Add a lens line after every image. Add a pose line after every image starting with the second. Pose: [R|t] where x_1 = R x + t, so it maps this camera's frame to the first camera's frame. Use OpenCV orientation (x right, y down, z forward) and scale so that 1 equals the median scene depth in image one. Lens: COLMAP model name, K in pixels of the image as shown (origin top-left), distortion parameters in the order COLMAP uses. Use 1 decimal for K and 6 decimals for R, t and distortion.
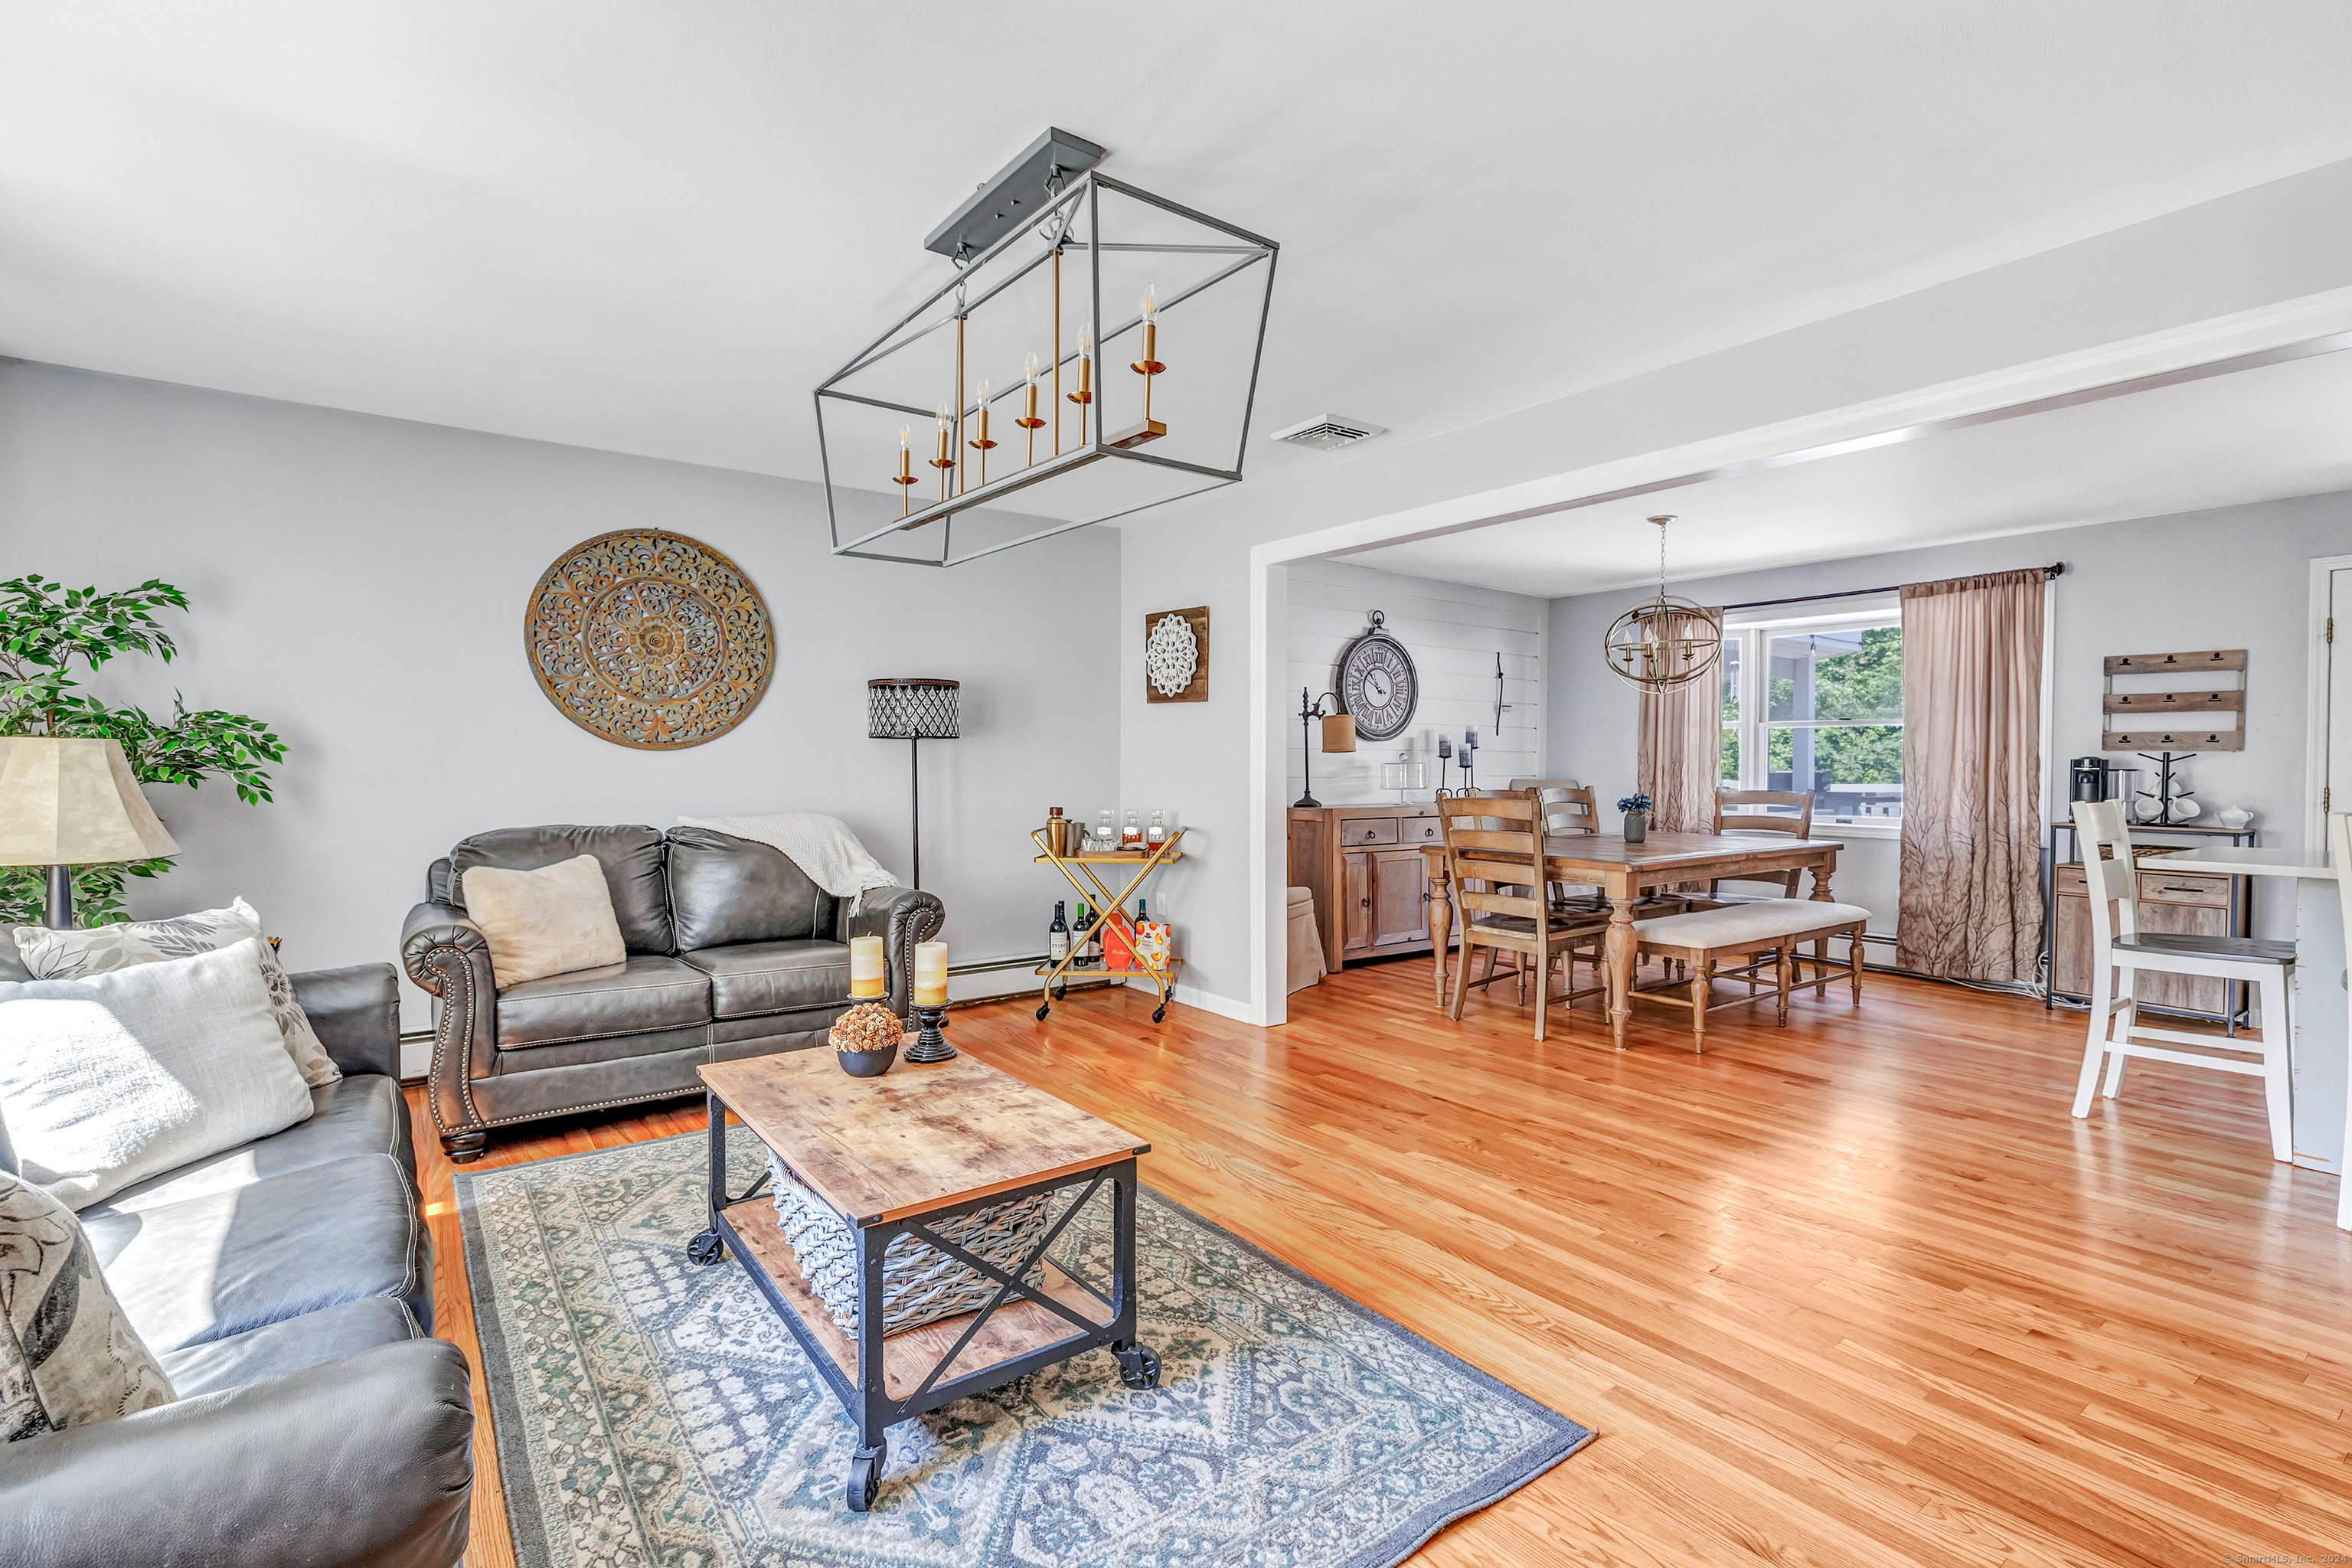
lens RADIAL K [[975.4, 0, 1253.1], [0, 975.4, 772.0], [0, 0, 1]] dist [-0.001710, -0.000055]
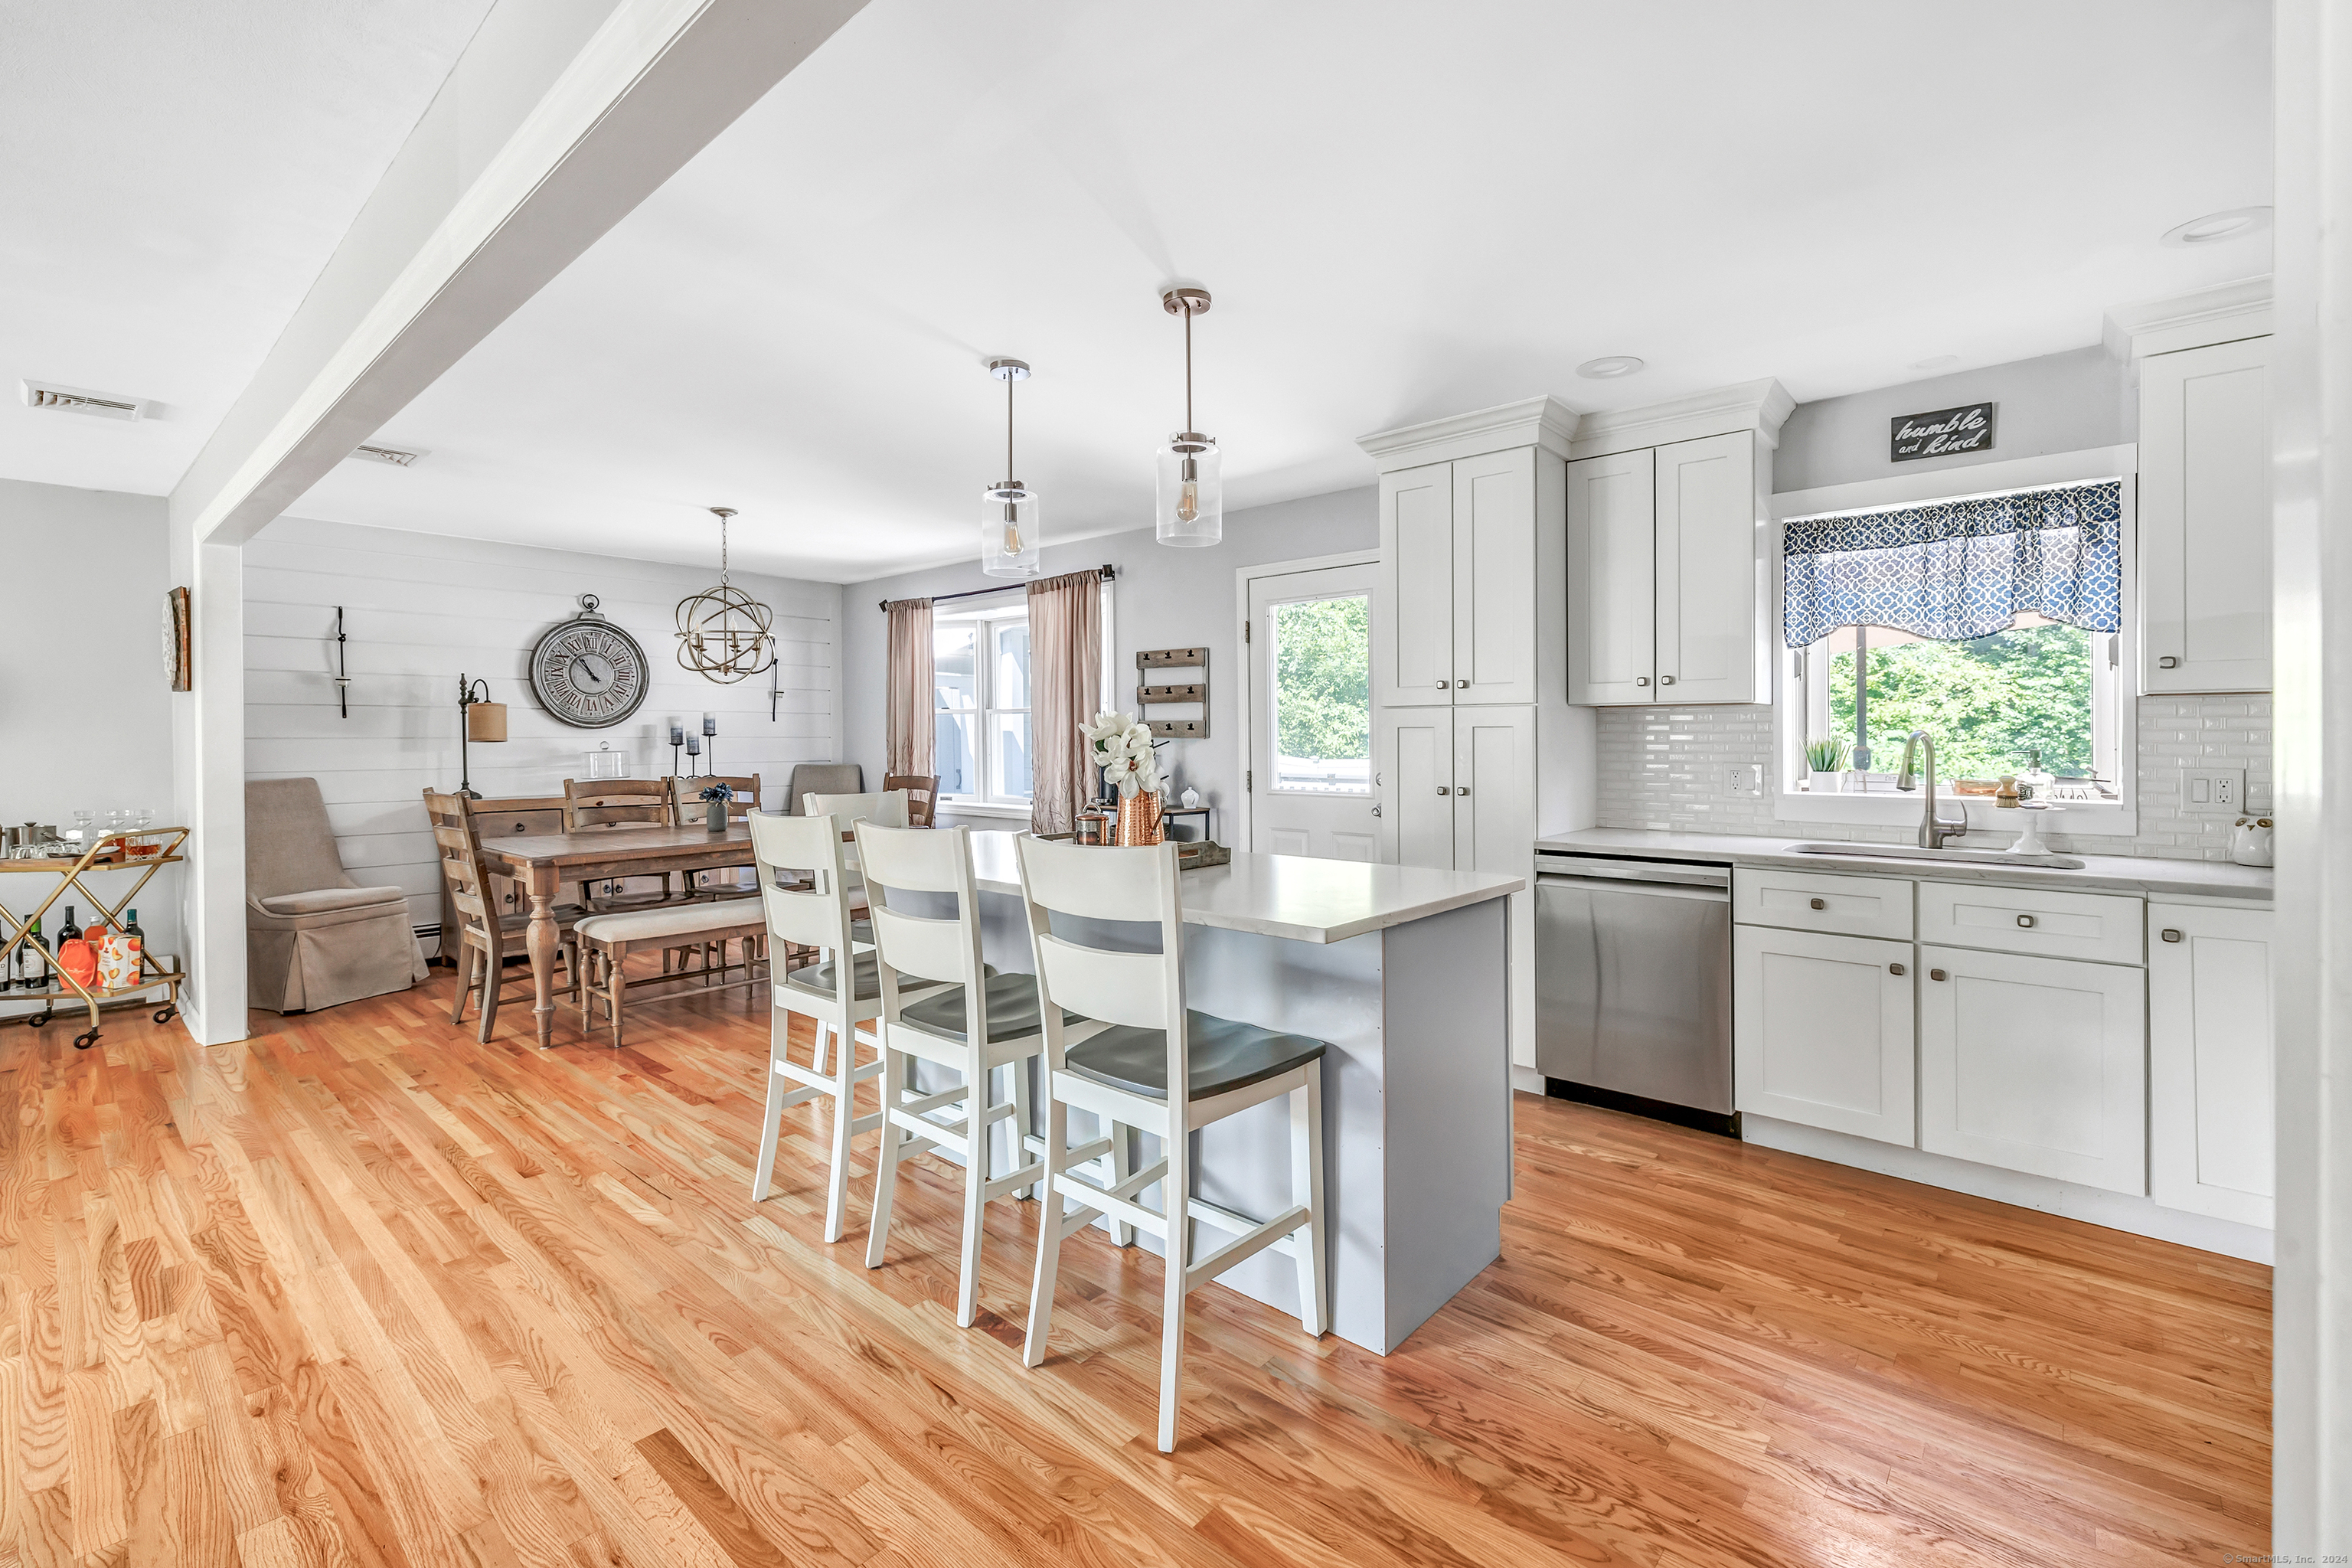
lens RADIAL K [[966.4, 0, 1097.7], [0, 966.4, 731.0], [0, 0, 1]] dist [0.000200, 0.000169]
pose [[0.981262, -0.005255, 0.192607, 0.582347], [0.009221, 0.999763, -0.019699, -0.008106], [-0.192457, 0.021106, 0.981078, -0.051154]]
